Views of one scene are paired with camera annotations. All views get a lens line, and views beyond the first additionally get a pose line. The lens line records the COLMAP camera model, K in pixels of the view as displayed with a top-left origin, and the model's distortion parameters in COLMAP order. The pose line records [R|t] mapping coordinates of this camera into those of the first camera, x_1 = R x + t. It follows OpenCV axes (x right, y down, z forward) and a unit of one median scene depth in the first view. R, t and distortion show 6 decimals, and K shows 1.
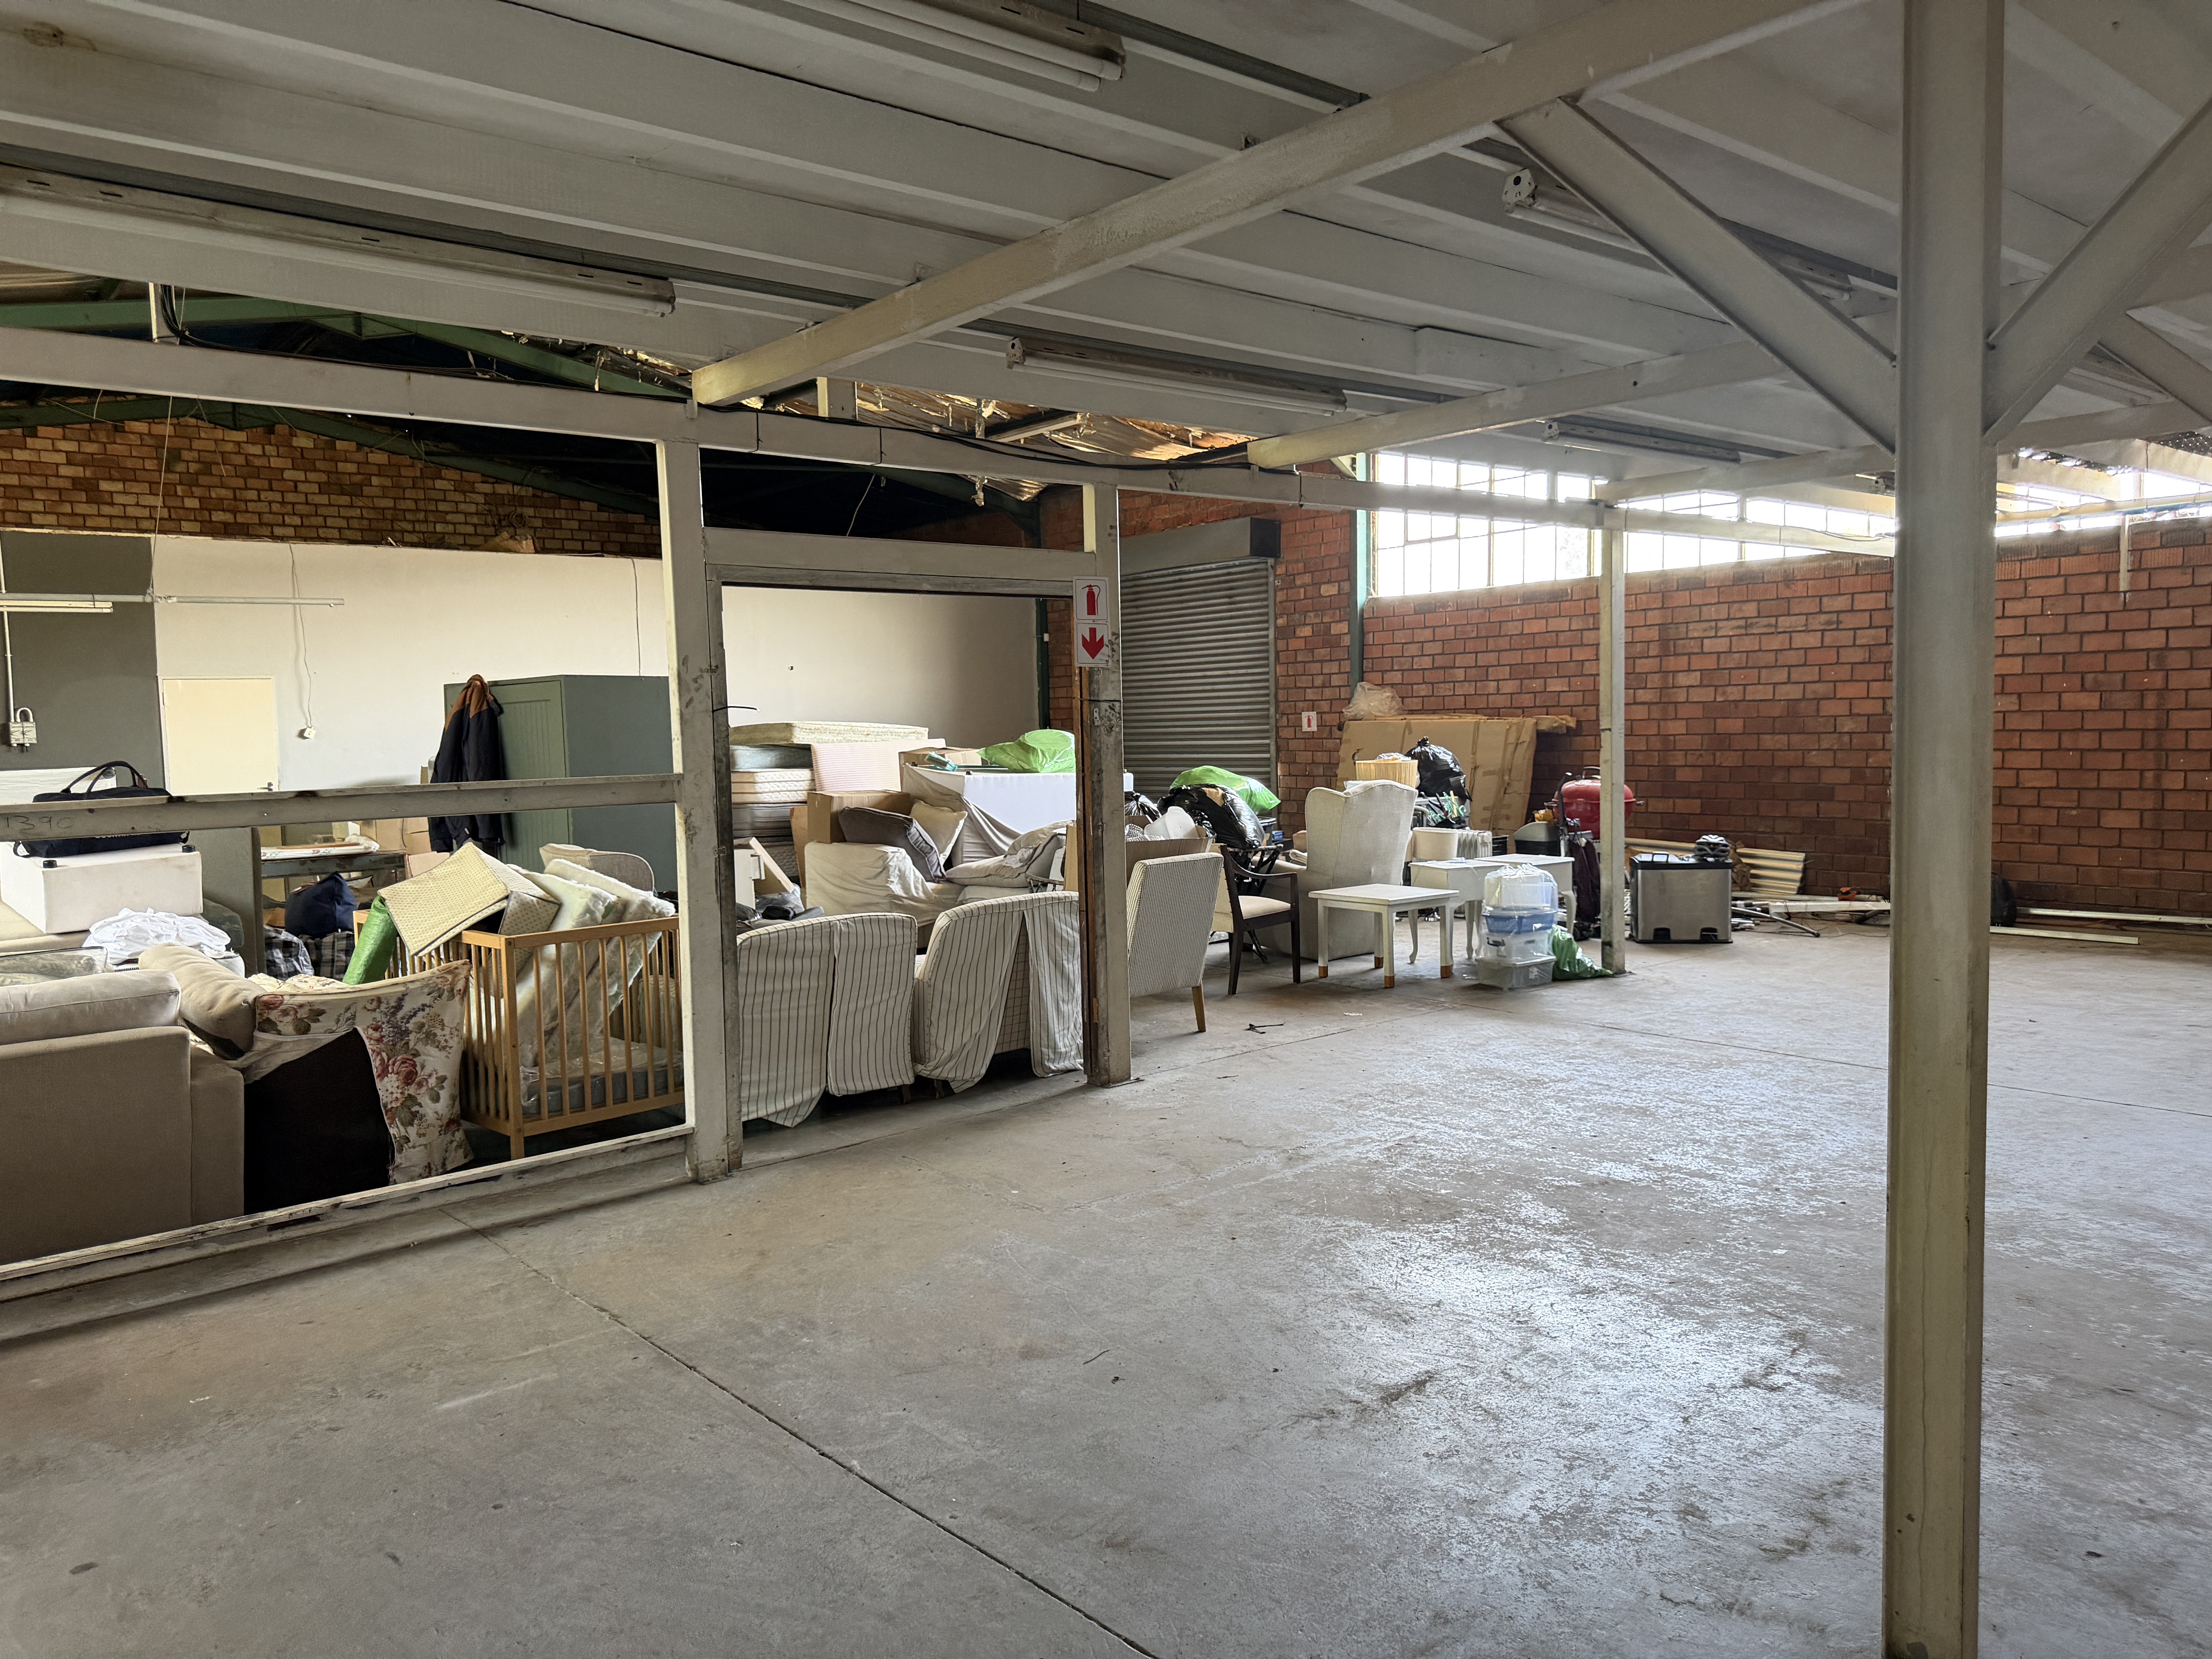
lens RADIAL K [[1574.2, 0, 1100.7], [0, 1574.2, 832.2], [0, 0, 1]] dist [0.034216, -0.037086]
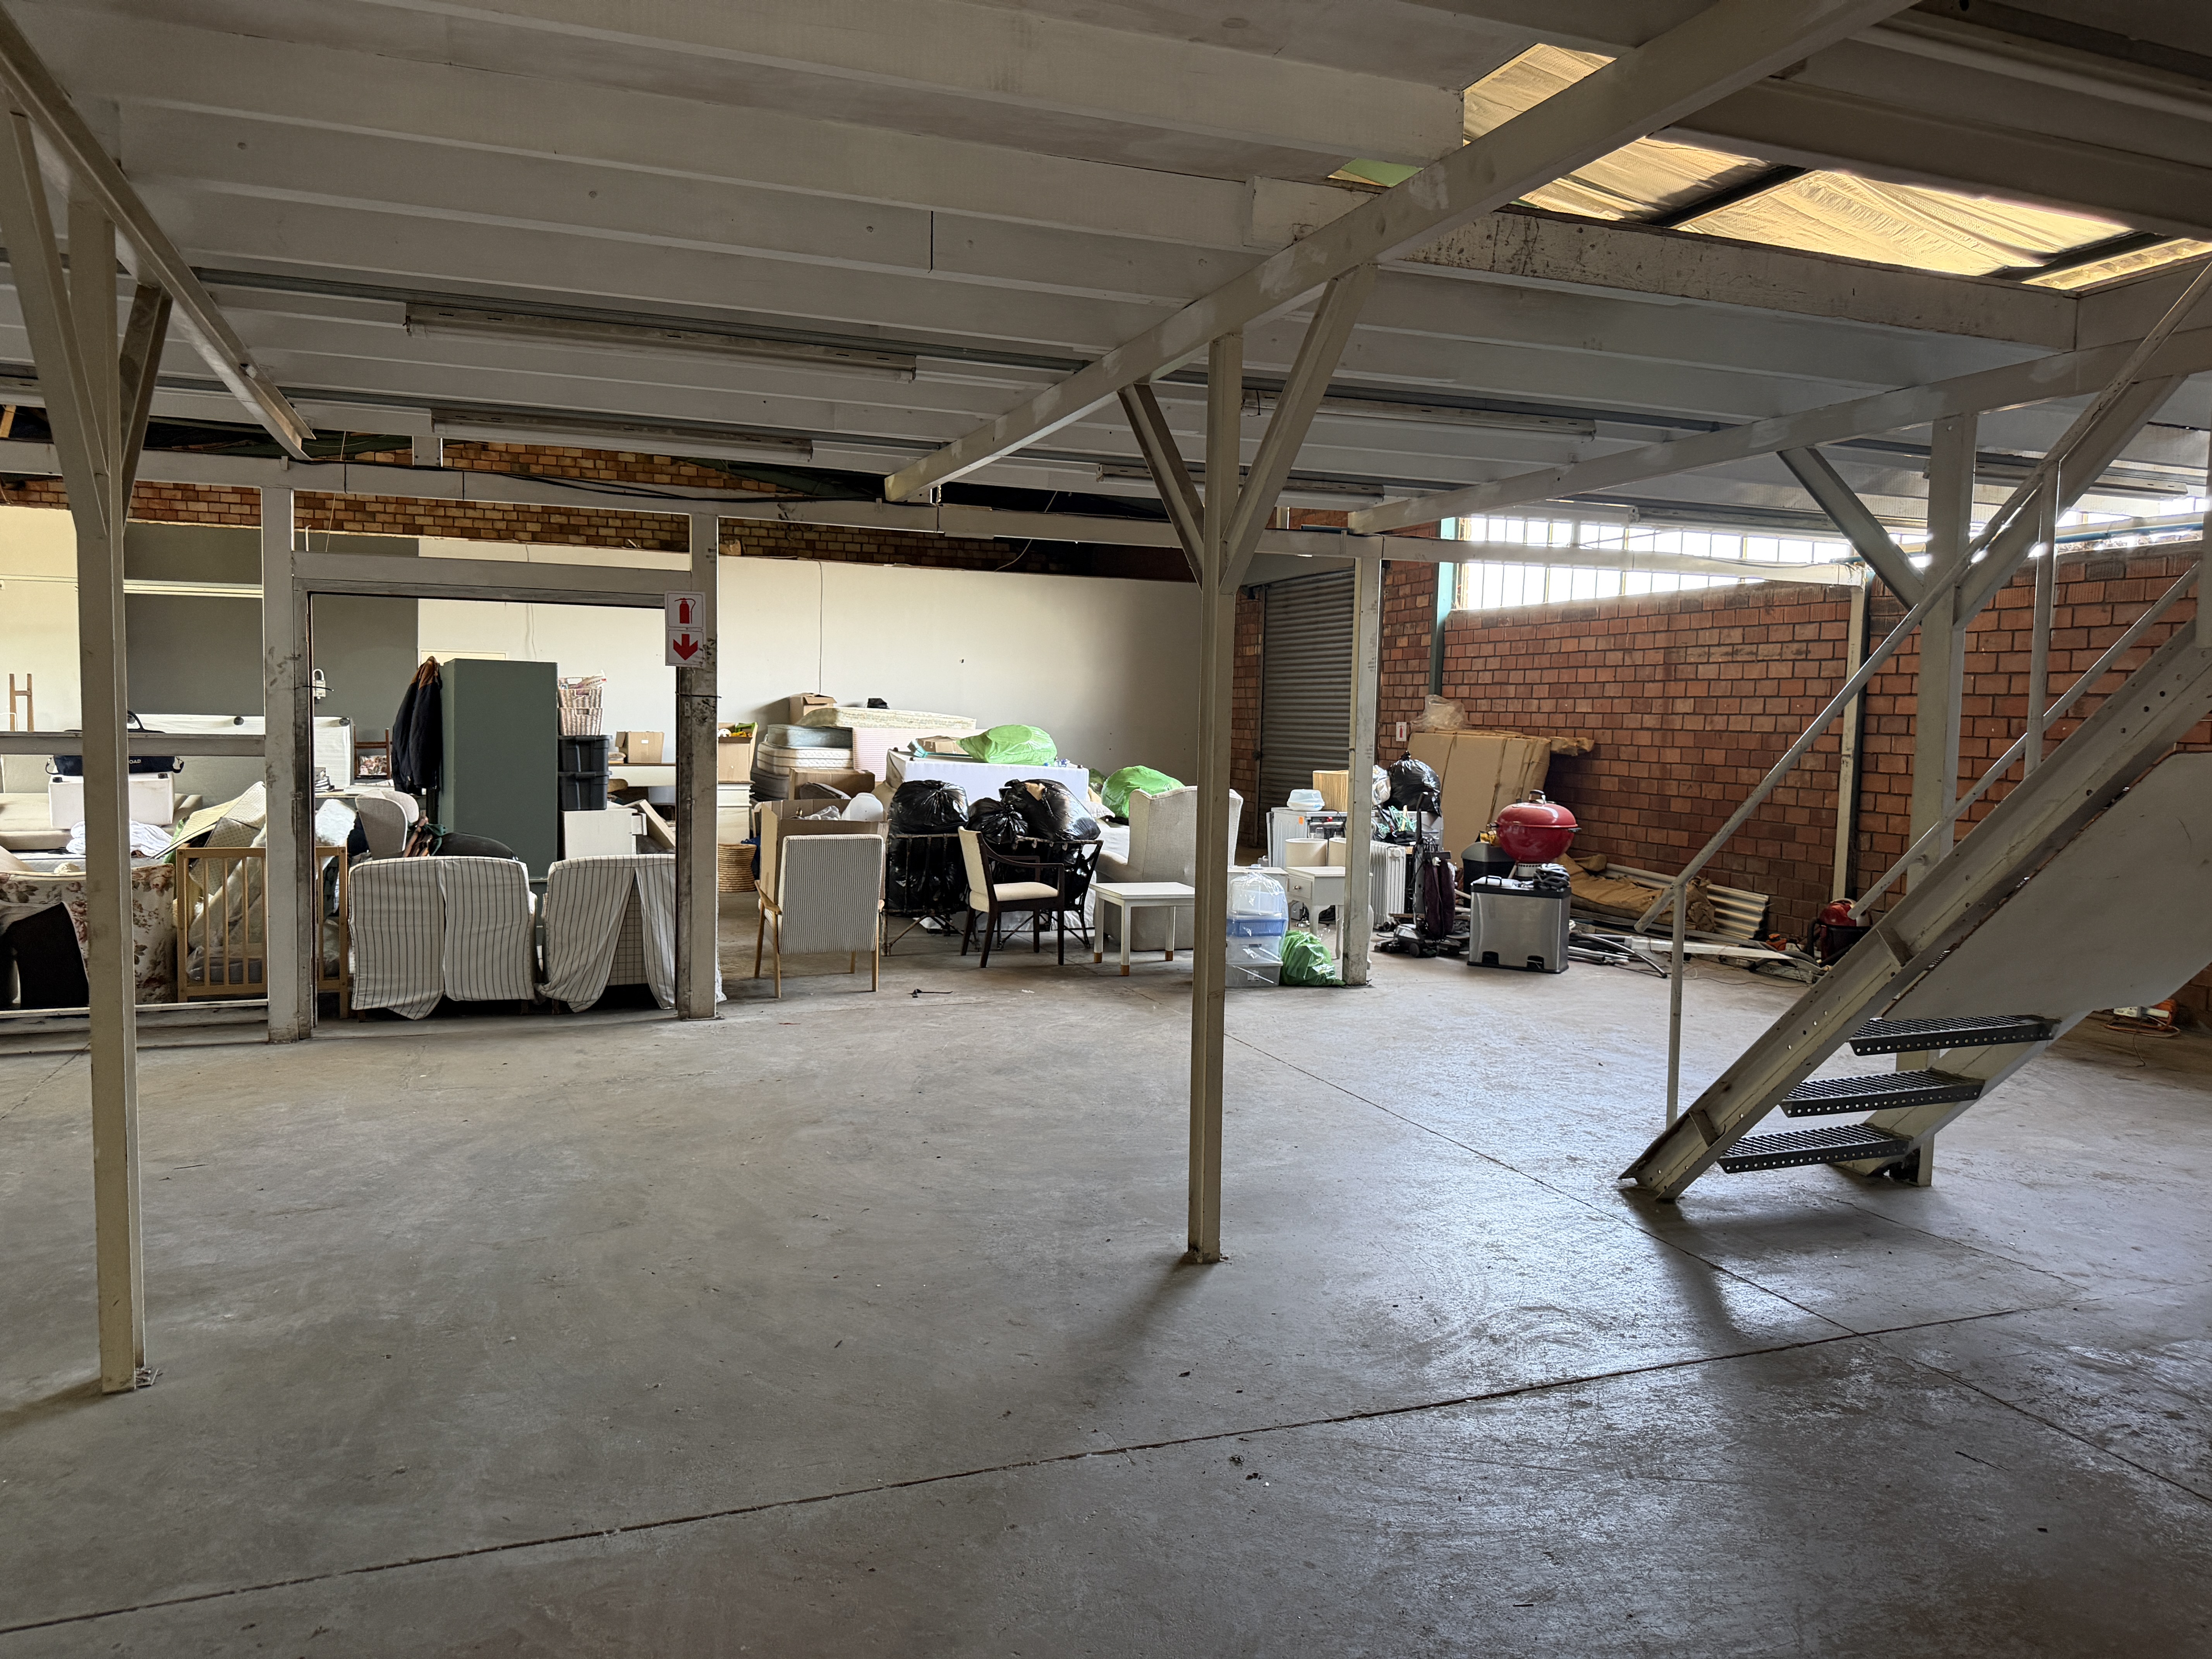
lens RADIAL K [[1574.2, 0, 1114.1], [0, 1574.2, 822.4], [0, 0, 1]] dist [0.034216, -0.037086]
pose [[0.944512, 0.069493, -0.321043, 0.378548], [-0.070227, 0.997488, 0.009307, -0.011784], [0.320883, 0.013756, 0.947019, -0.016389]]
